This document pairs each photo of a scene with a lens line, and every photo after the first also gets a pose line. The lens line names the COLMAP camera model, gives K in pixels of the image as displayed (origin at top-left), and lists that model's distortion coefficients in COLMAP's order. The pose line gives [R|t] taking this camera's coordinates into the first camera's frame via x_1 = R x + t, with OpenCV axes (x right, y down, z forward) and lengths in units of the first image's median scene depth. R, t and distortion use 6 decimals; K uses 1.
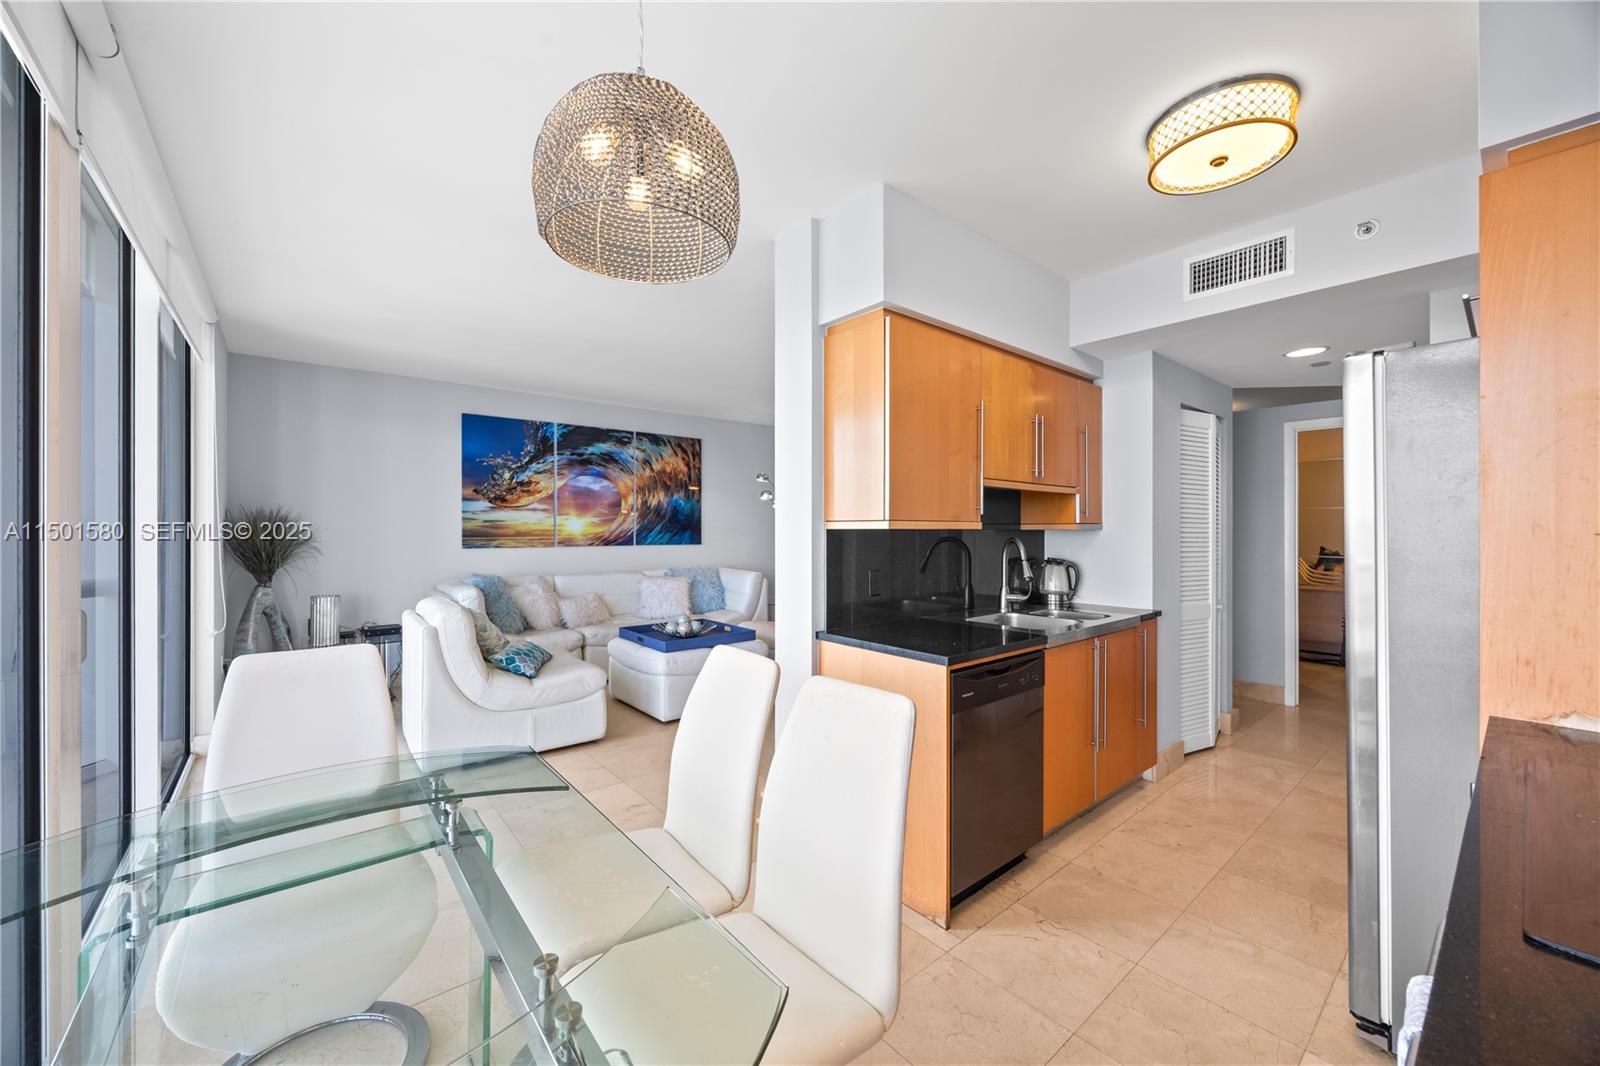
lens RADIAL K [[612.8, 0, 799.8], [0, 612.8, 530.5], [0, 0, 1]] dist [-0.000483, -0.000054]
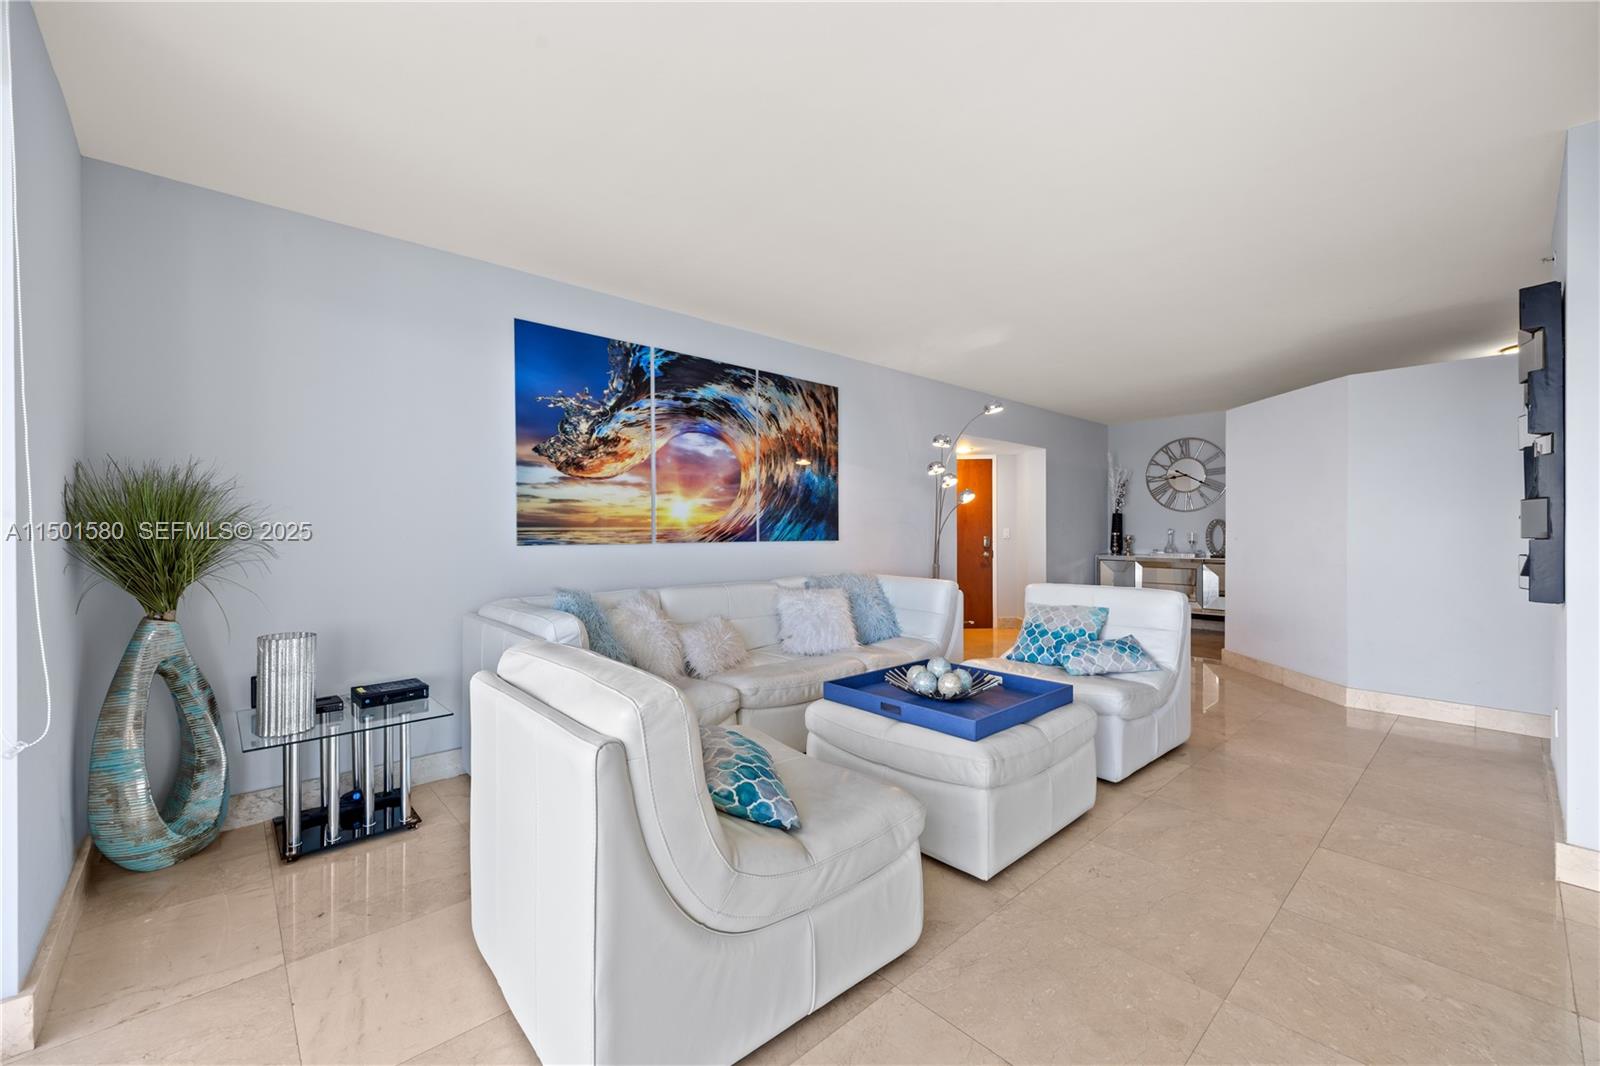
lens RADIAL K [[642.8, 0, 800.0], [0, 642.8, 533.0], [0, 0, 1]] dist [0.007054, -0.000031]
pose [[0.999054, -0.003920, 0.043312, -0.297802], [0.003958, 0.999992, -0.000789, 0.018414], [-0.043308, 0.000960, 0.999061, 0.356498]]
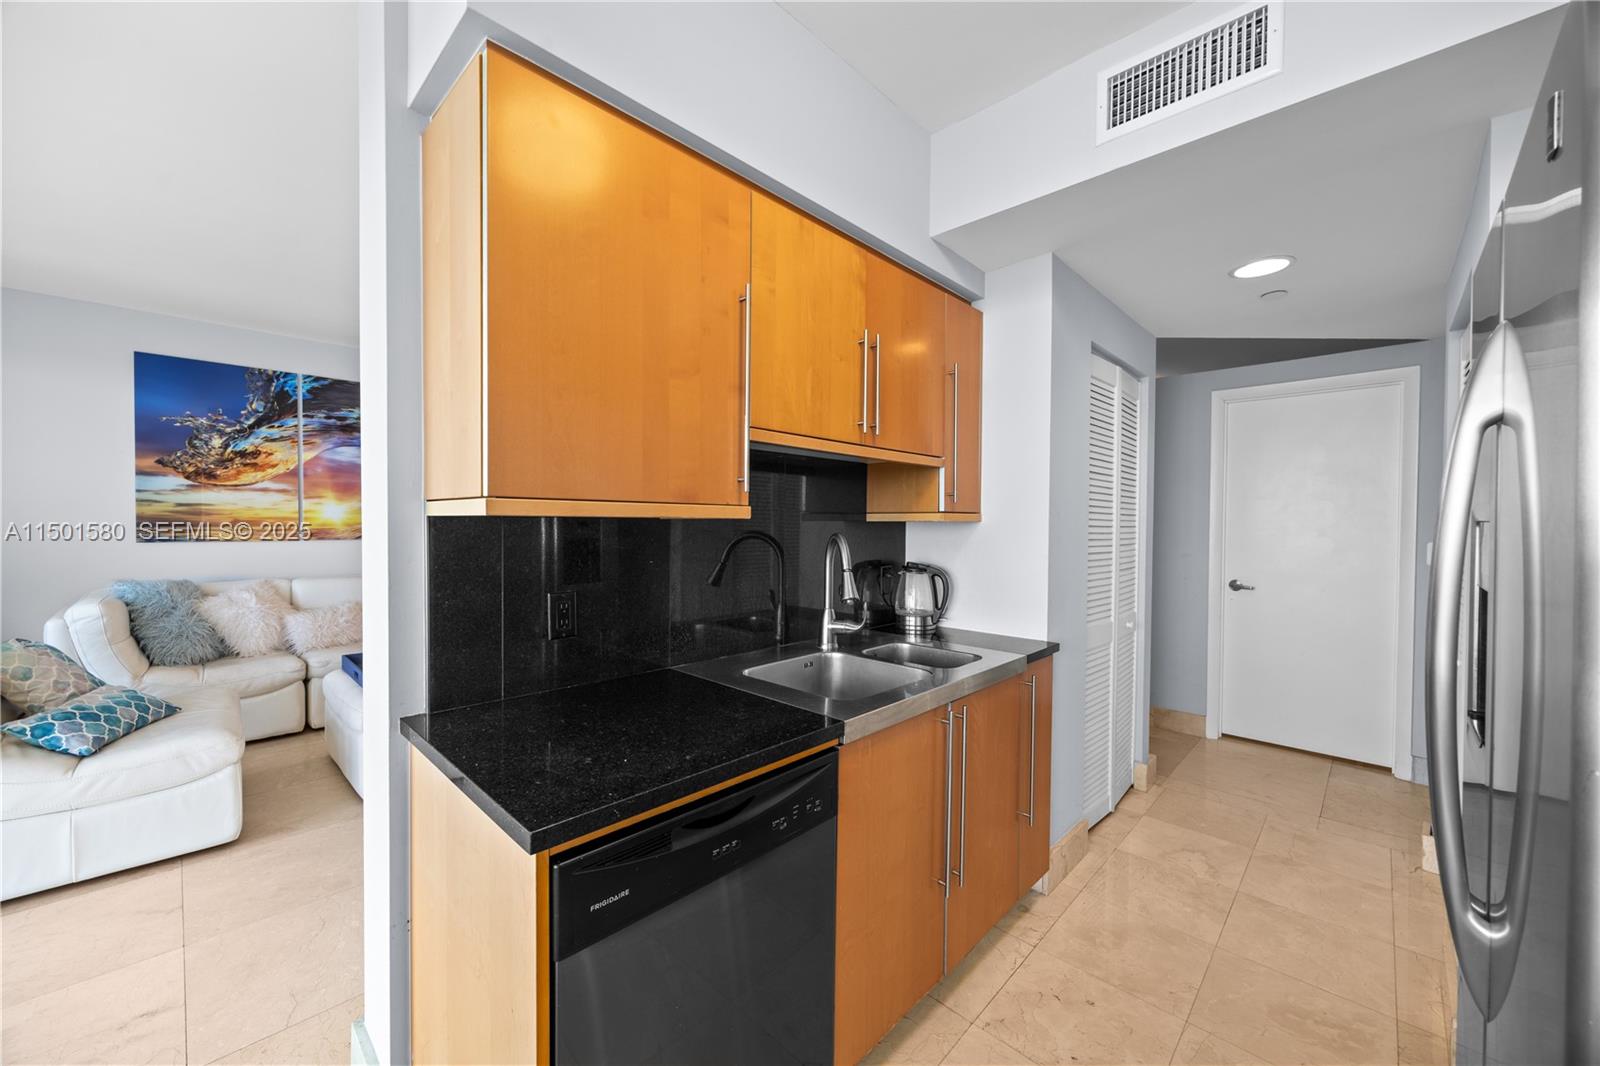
lens RADIAL K [[607.4, 0, 800.0], [0, 607.4, 533.0], [0, 0, 1]] dist [-0.002753, -0.000193]
pose [[0.994204, 0.005746, 0.107359, 0.136866], [-0.007603, 0.999828, 0.016897, 0.000601], [-0.107244, -0.017616, 0.994077, 0.215420]]
